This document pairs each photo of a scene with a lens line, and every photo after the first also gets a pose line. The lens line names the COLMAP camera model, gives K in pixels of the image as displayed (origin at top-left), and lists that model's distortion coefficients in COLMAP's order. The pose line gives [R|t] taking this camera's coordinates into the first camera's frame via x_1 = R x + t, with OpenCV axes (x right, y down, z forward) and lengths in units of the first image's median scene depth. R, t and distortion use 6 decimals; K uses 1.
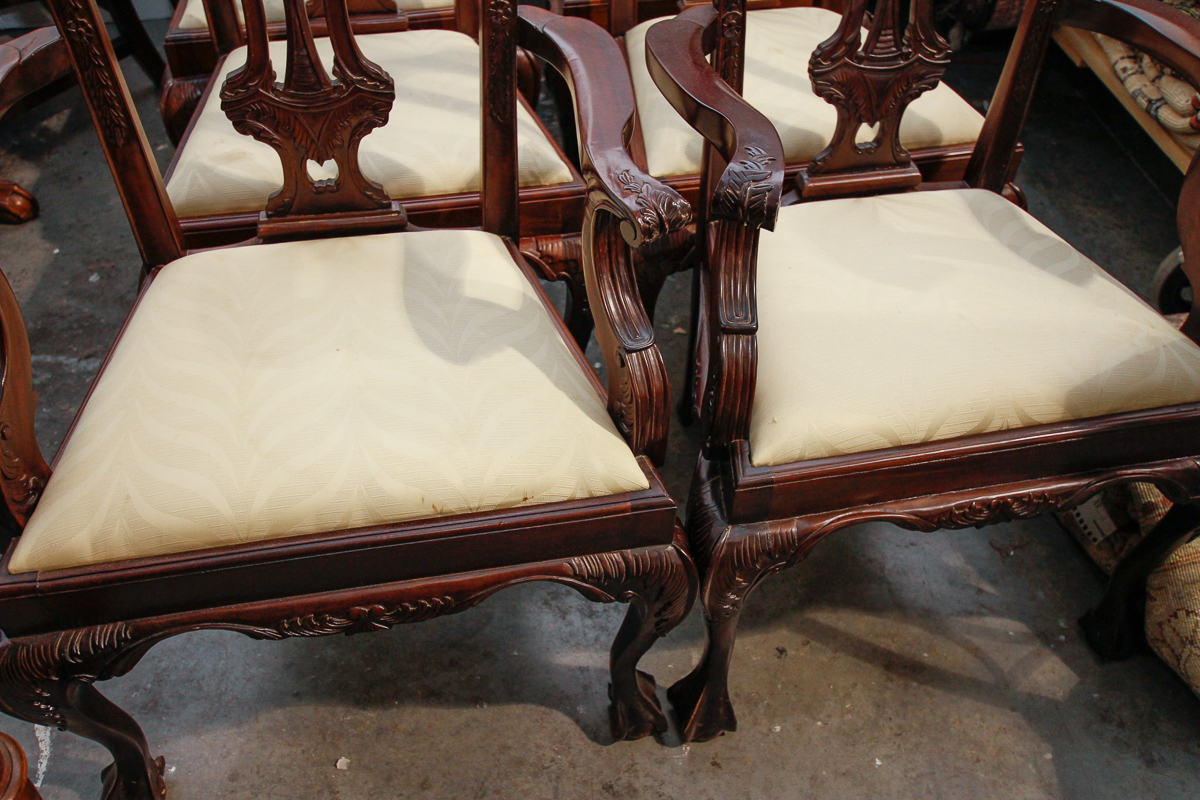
lens RADIAL K [[1032.8, 0, 602.3], [0, 1032.8, 412.5], [0, 0, 1]] dist [-0.005321, 0.040169]
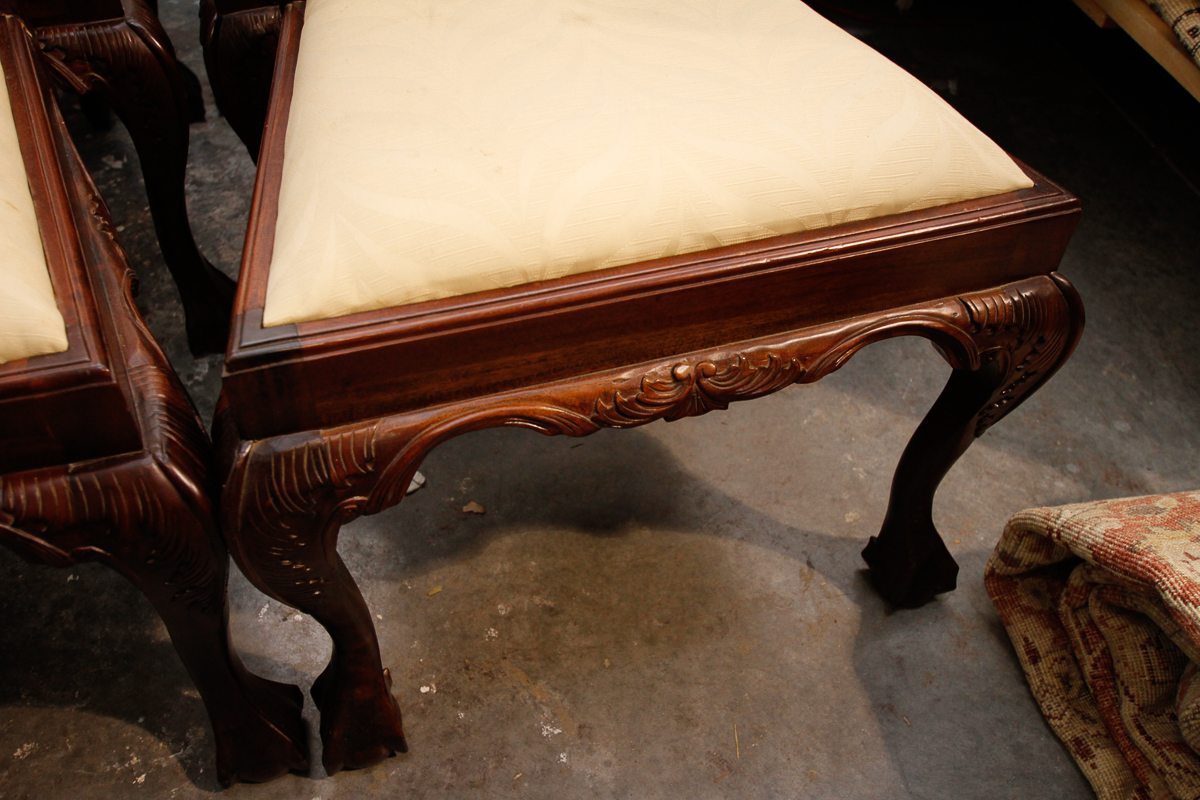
lens RADIAL K [[1032.8, 0, 602.3], [0, 1032.8, 412.5], [0, 0, 1]] dist [-0.005321, 0.040169]
pose [[0.997496, -0.050079, 0.049935, 0.173413], [0.048669, 0.998392, 0.029055, -0.208425], [-0.051309, -0.026552, 0.998330, 0.591376]]
